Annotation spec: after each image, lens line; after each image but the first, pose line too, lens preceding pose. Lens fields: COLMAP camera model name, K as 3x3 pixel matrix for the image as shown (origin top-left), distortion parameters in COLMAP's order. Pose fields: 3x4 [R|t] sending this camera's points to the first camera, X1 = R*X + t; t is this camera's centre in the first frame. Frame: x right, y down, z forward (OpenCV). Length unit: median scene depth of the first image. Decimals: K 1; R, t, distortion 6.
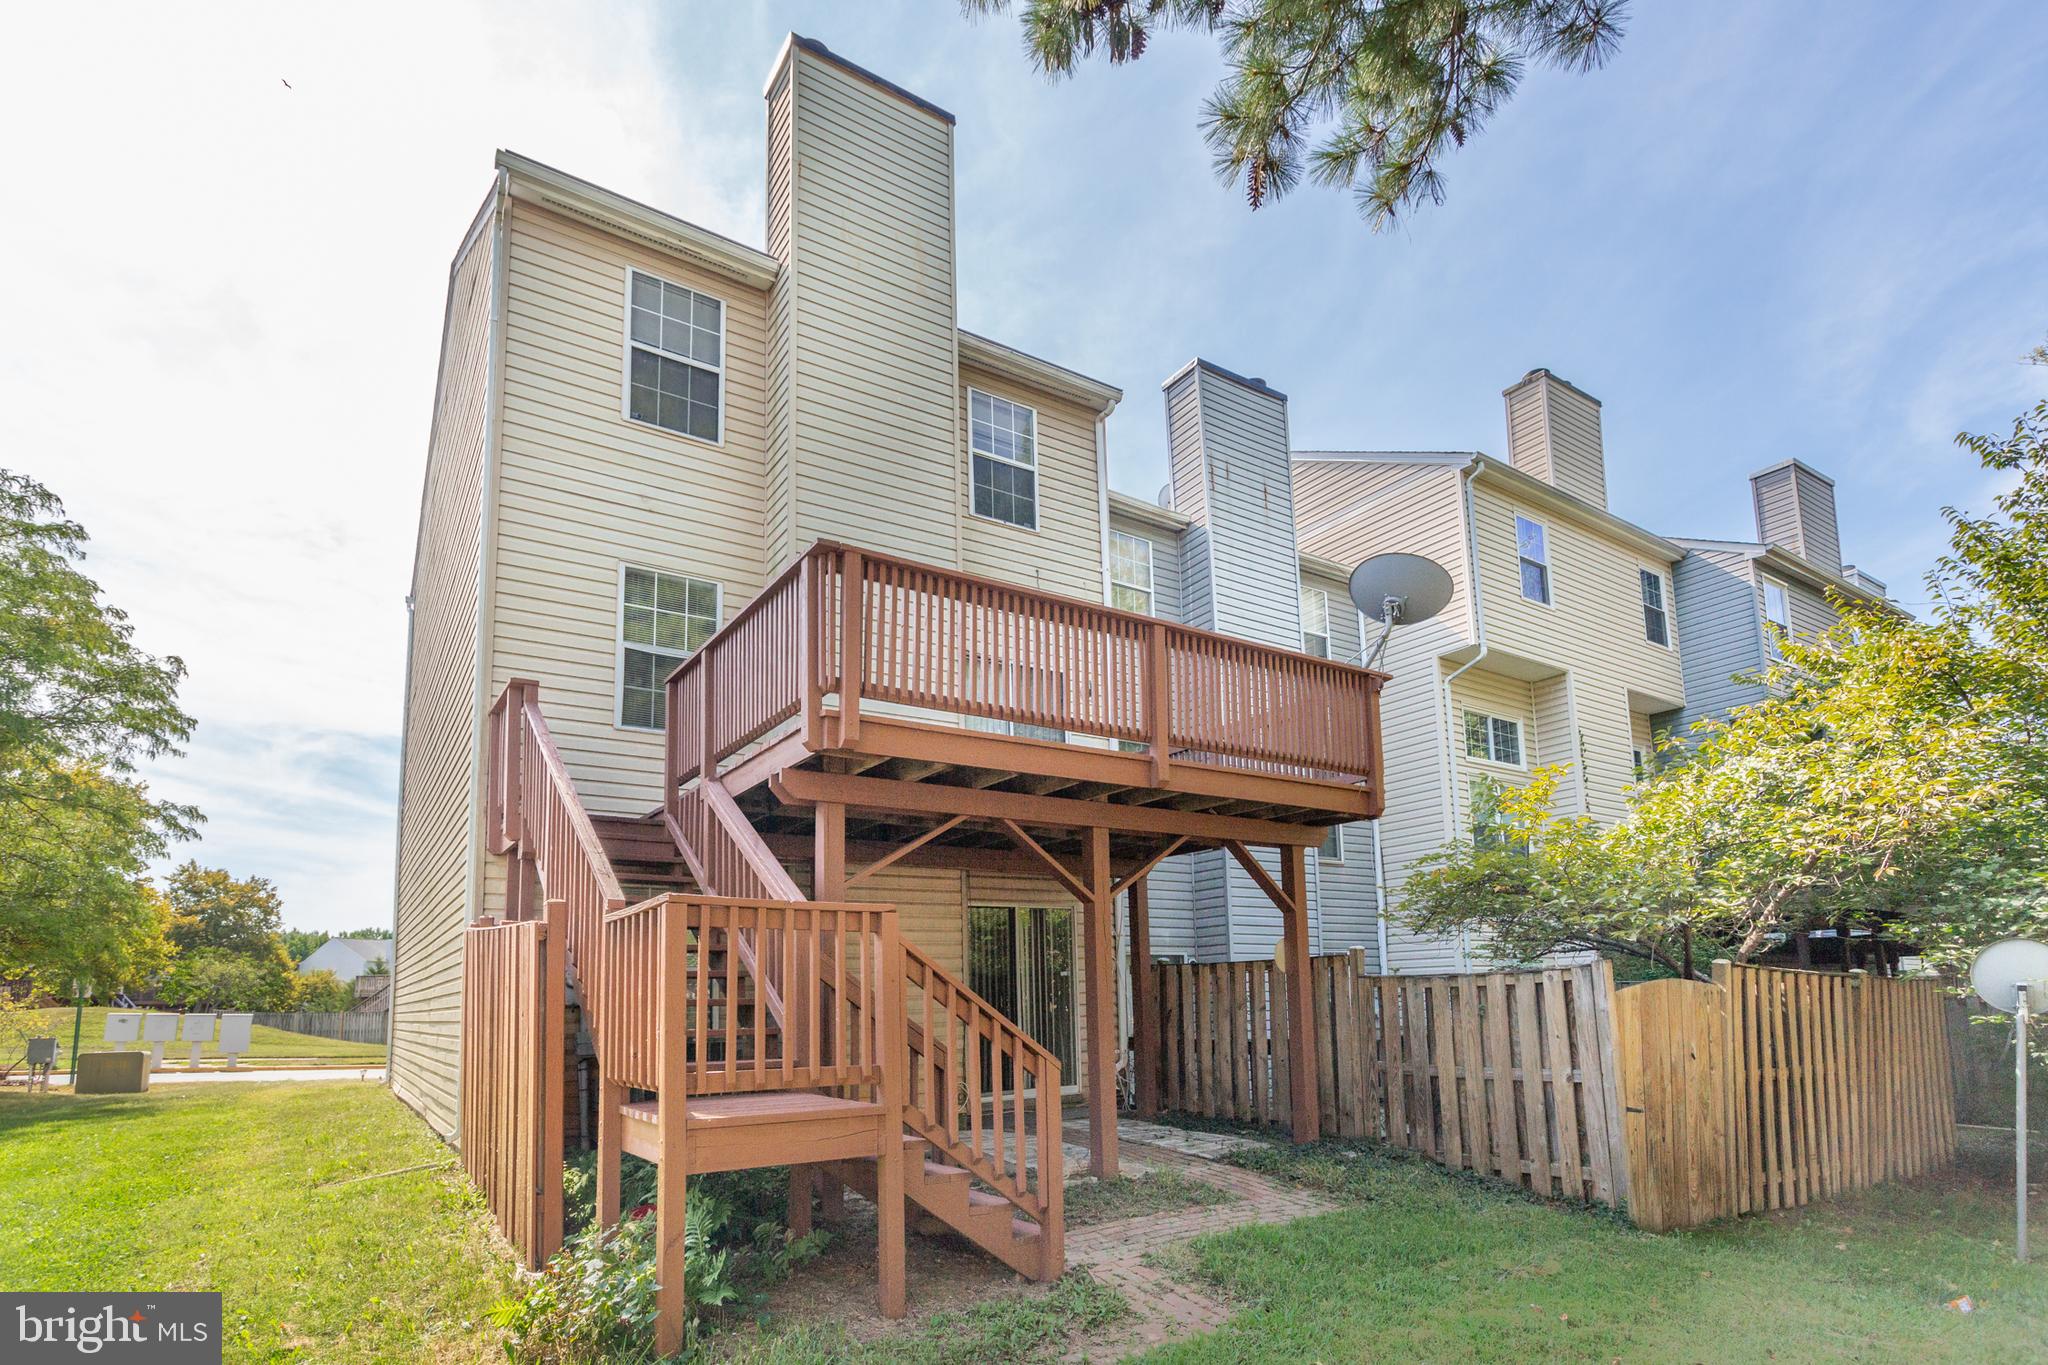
lens RADIAL K [[1003.3, 0, 1025.6], [0, 1003.3, 861.0], [0, 0, 1]] dist [0.003727, 0.001104]
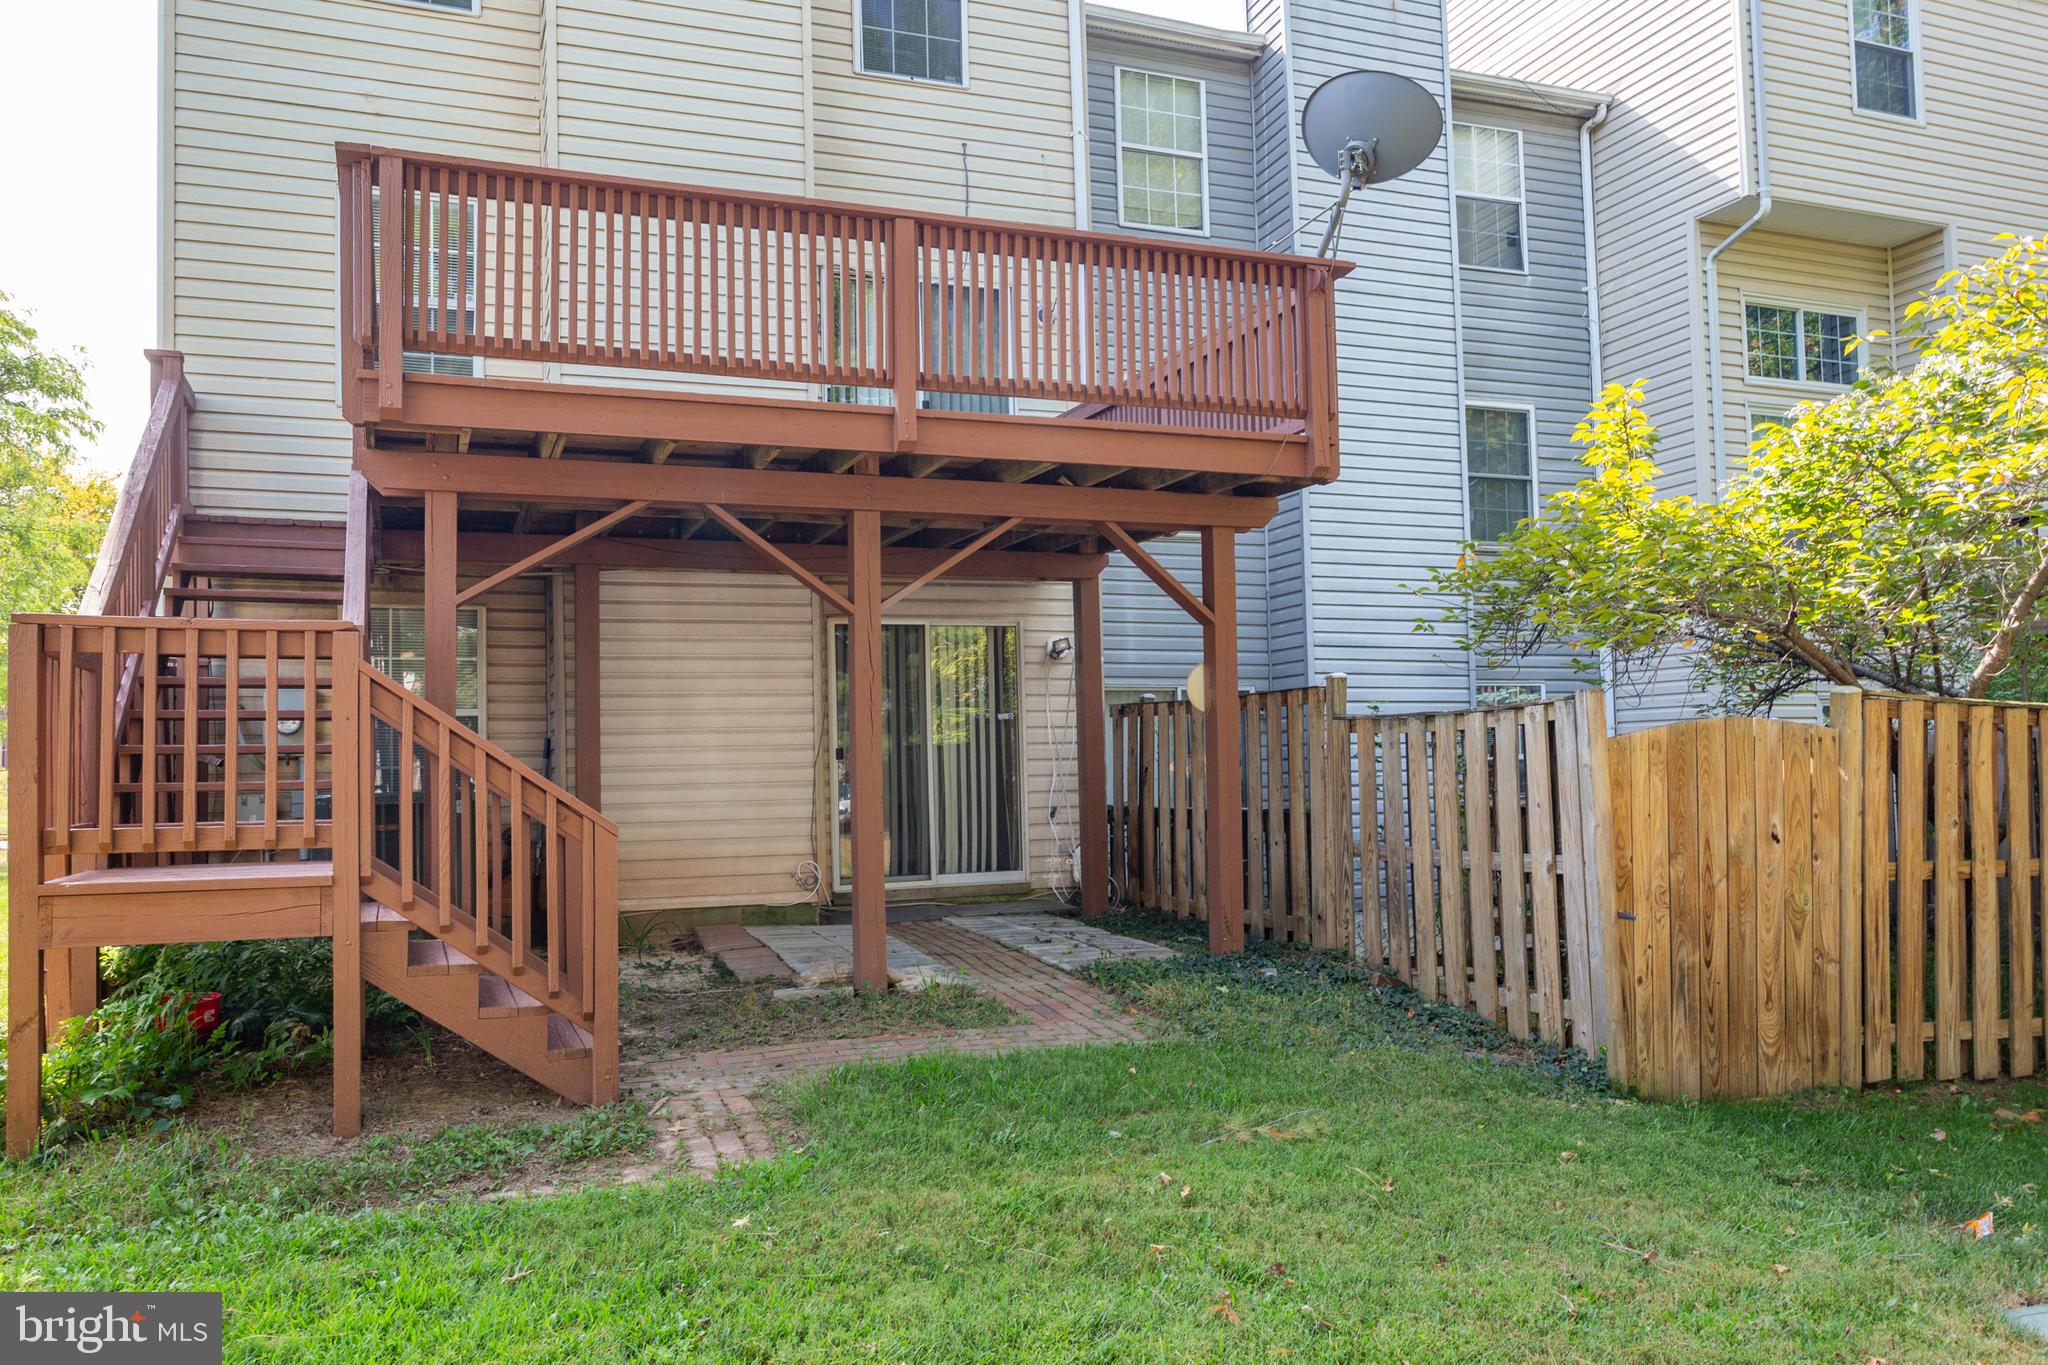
lens RADIAL K [[1415.9, 0, 1024.0], [0, 1415.9, 682.5], [0, 0, 1]] dist [0.001077, 0.000725]
pose [[0.975321, -0.009636, -0.220579, 0.391528], [0.027589, 0.996536, 0.078457, 0.011747], [0.219059, -0.082607, 0.972208, 0.028136]]
